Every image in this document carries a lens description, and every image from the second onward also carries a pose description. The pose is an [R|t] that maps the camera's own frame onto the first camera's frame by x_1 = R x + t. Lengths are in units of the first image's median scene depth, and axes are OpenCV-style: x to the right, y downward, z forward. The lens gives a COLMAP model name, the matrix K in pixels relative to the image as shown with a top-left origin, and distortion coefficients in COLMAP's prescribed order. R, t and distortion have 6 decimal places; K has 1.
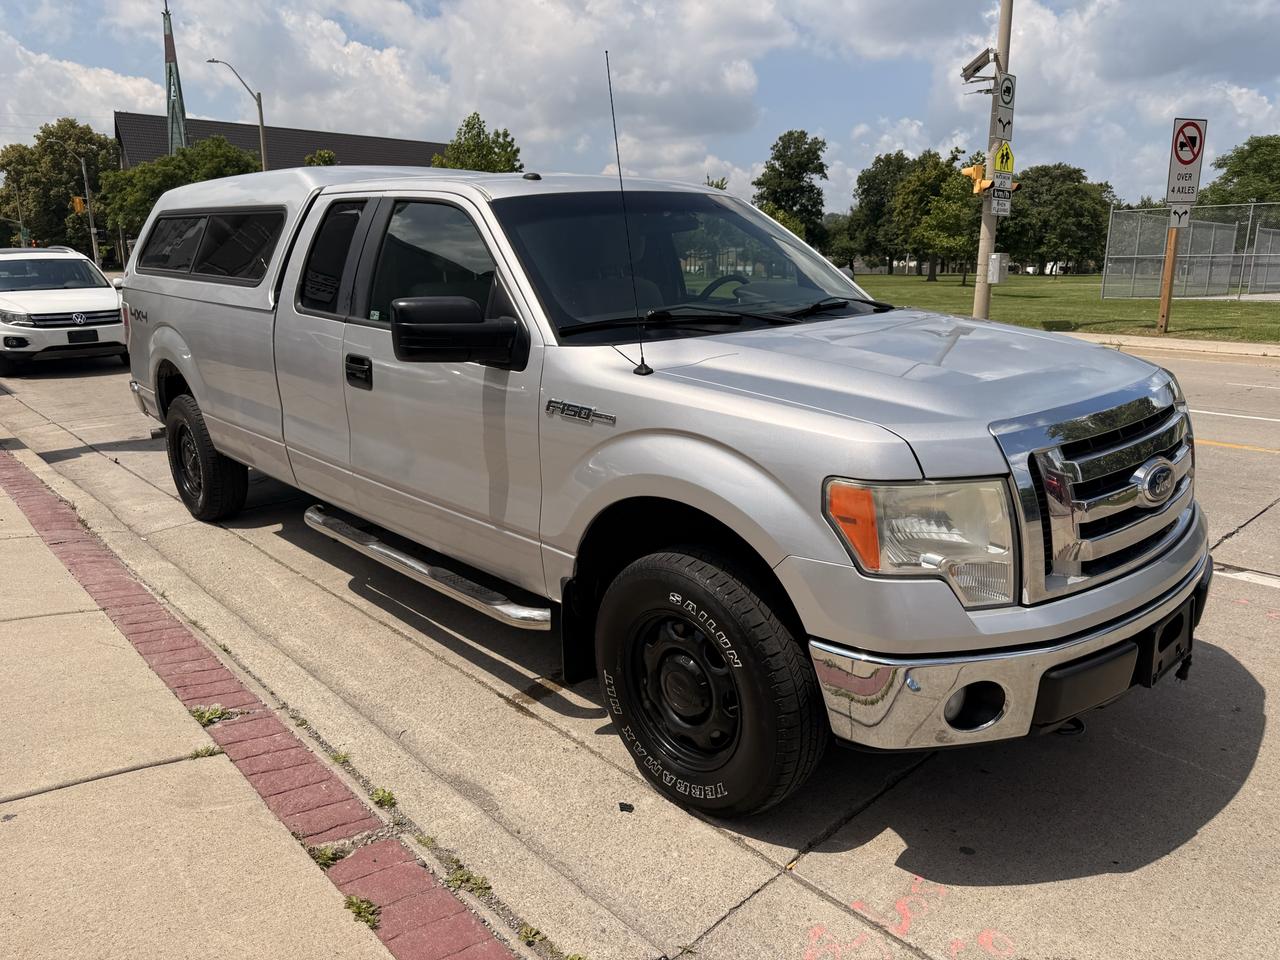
lens RADIAL K [[913.7, 0, 643.5], [0, 913.7, 455.7], [0, 0, 1]] dist [0.027323, -0.040340]
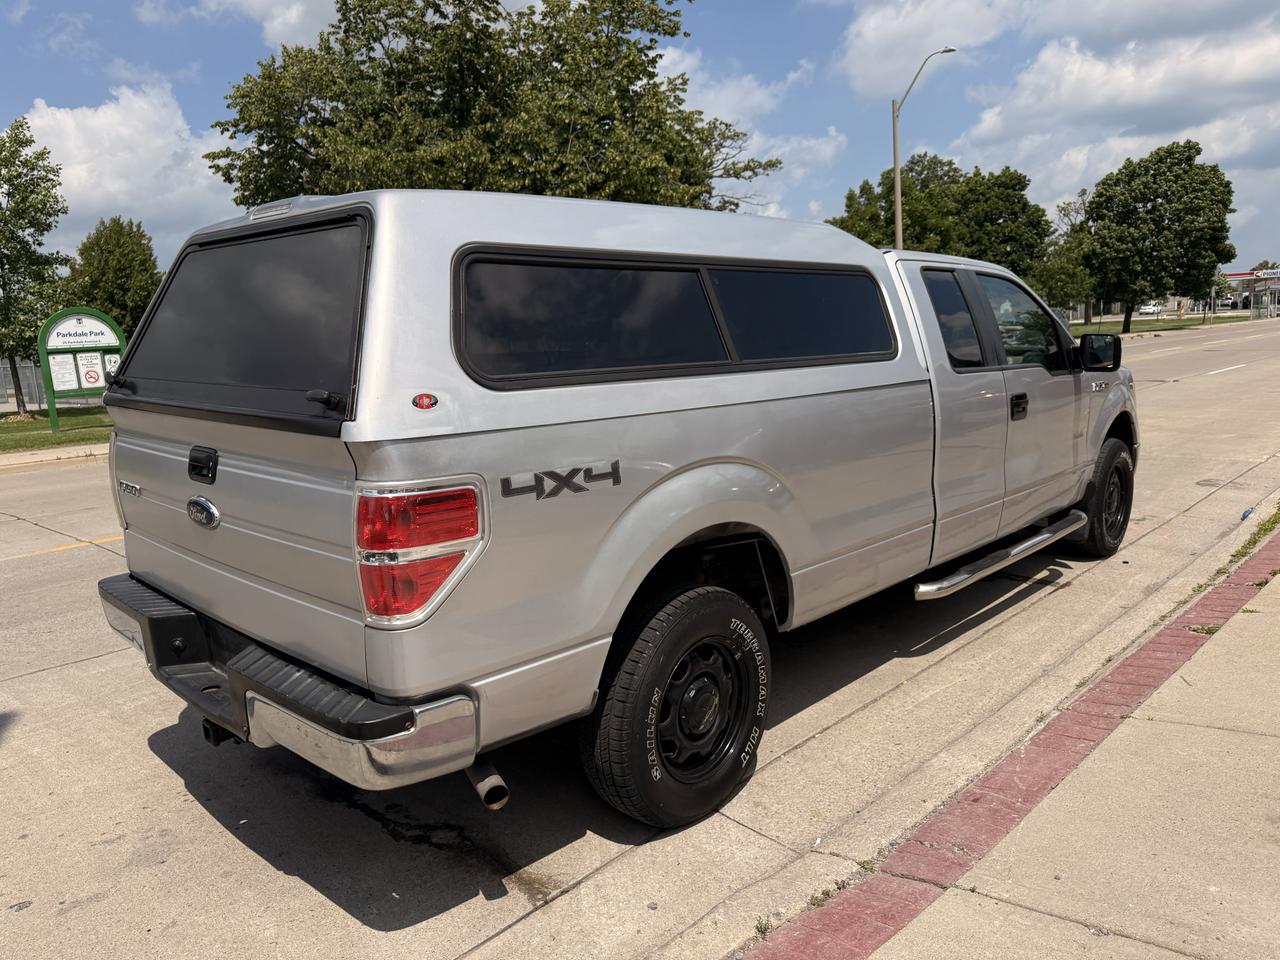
lens RADIAL K [[916.4, 0, 642.4], [0, 916.4, 467.8], [0, 0, 1]] dist [0.015673, -0.023415]
pose [[-0.051012, -0.142180, 0.988526, -1.818410], [0.262617, 0.953070, 0.150632, -0.399553], [-0.963551, 0.267288, -0.011279, 1.816227]]
